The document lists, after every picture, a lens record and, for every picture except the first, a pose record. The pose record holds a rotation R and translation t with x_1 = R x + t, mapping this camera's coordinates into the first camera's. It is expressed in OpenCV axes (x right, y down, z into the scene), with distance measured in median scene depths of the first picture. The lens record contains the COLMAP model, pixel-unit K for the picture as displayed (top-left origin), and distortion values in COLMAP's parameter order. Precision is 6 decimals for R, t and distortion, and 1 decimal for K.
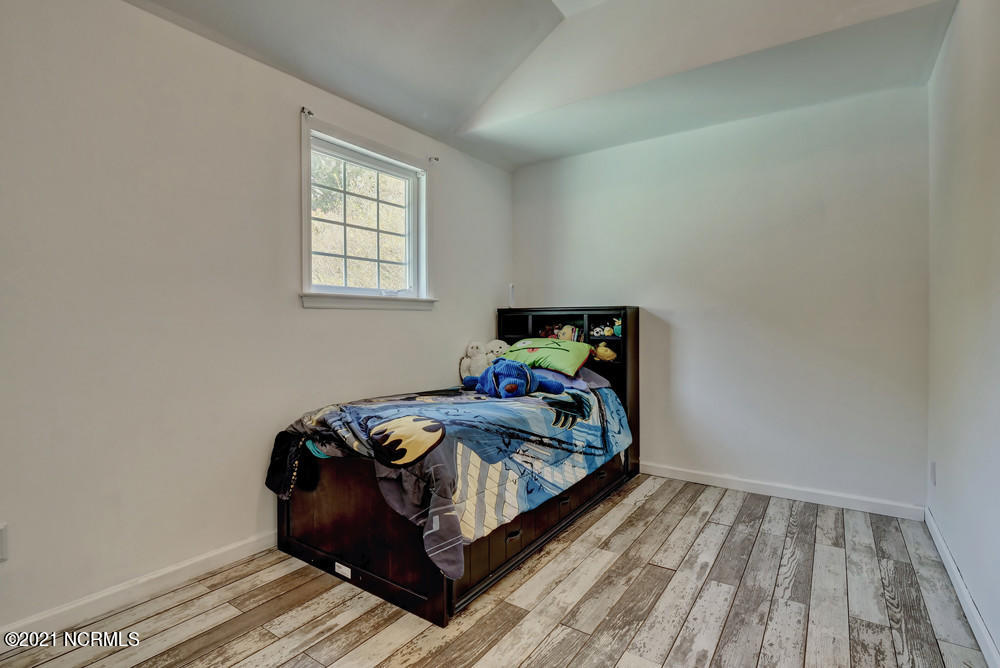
lens RADIAL K [[488.7, 0, 498.9], [0, 488.7, 328.5], [0, 0, 1]] dist [-0.014657, -0.000158]
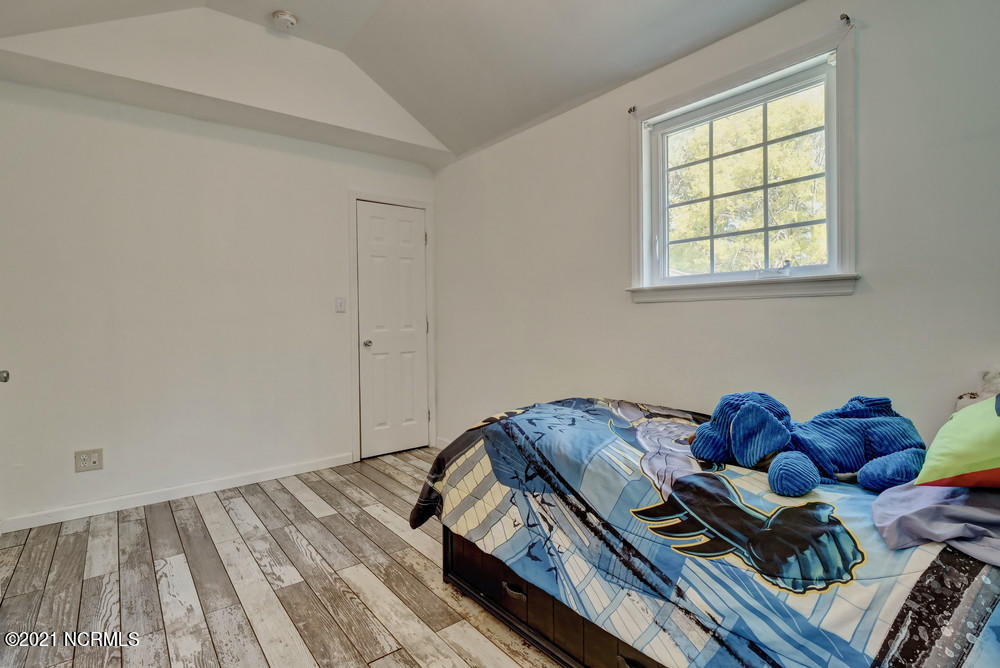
lens RADIAL K [[488.7, 0, 496.2], [0, 488.7, 329.2], [0, 0, 1]] dist [-0.014657, -0.000158]
pose [[-0.294194, 0.031275, -0.955234, 0.715294], [-0.003320, 0.999425, 0.033744, -0.022408], [0.955740, 0.013099, -0.293921, 1.096966]]
